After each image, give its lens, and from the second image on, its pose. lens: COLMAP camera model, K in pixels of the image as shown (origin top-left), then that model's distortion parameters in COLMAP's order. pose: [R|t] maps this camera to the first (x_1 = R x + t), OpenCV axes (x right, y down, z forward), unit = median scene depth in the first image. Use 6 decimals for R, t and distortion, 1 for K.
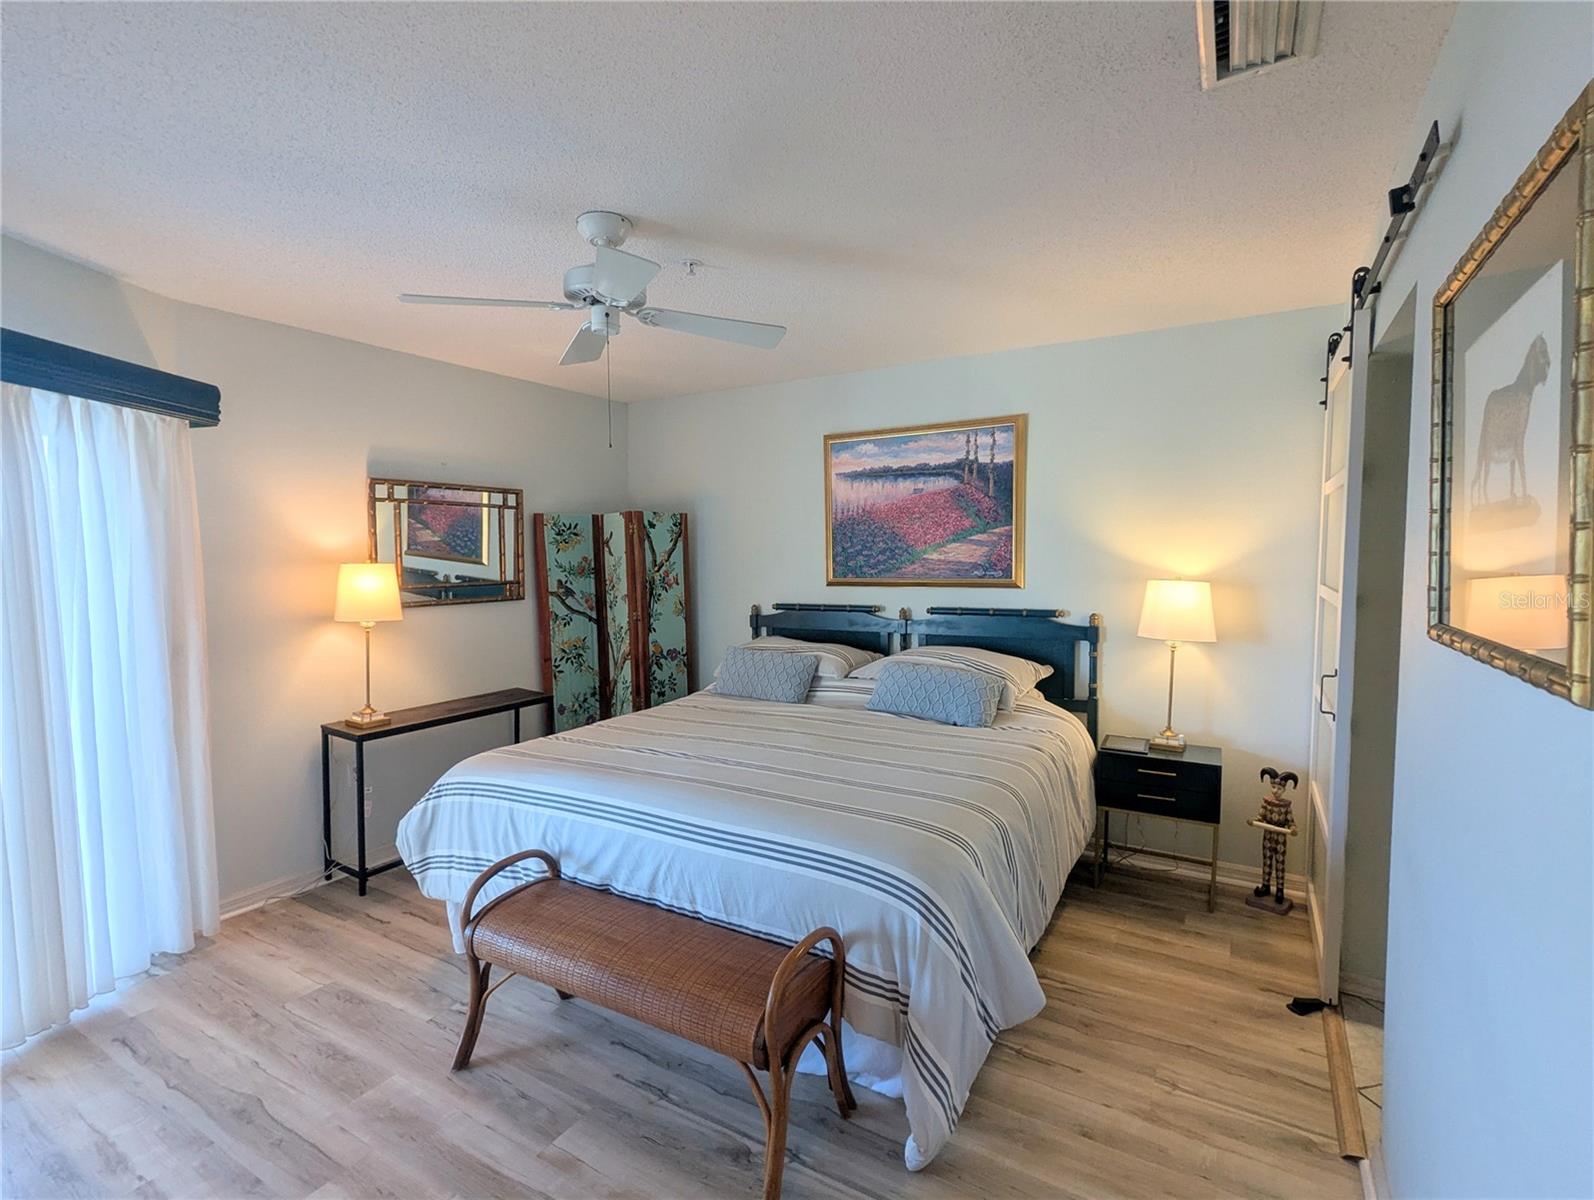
lens RADIAL K [[756.5, 0, 794.8], [0, 756.5, 600.0], [0, 0, 1]] dist [0.000399, 0.001945]
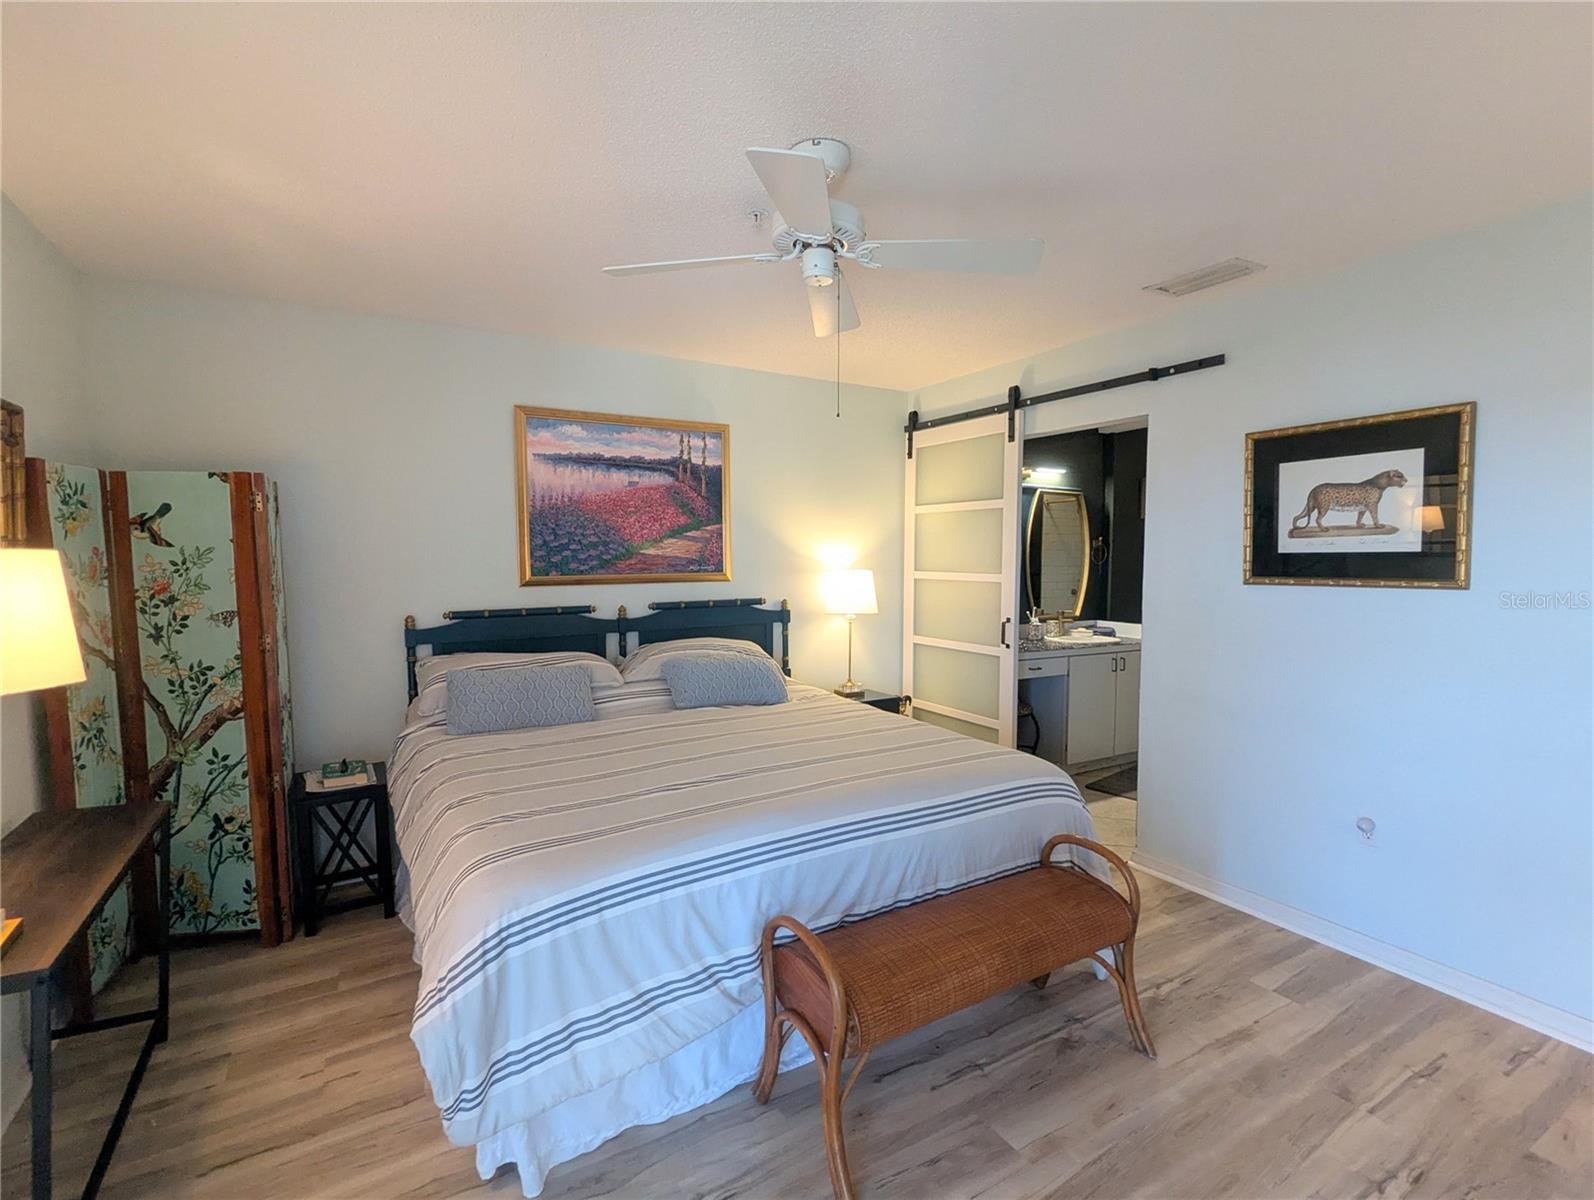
lens RADIAL K [[756.5, 0, 790.2], [0, 756.5, 602.3], [0, 0, 1]] dist [0.000399, 0.001945]
pose [[0.481349, -0.046997, 0.875268, -0.615740], [0.052324, 0.998321, 0.024829, -0.006610], [-0.874966, 0.033846, 0.483000, 0.372643]]
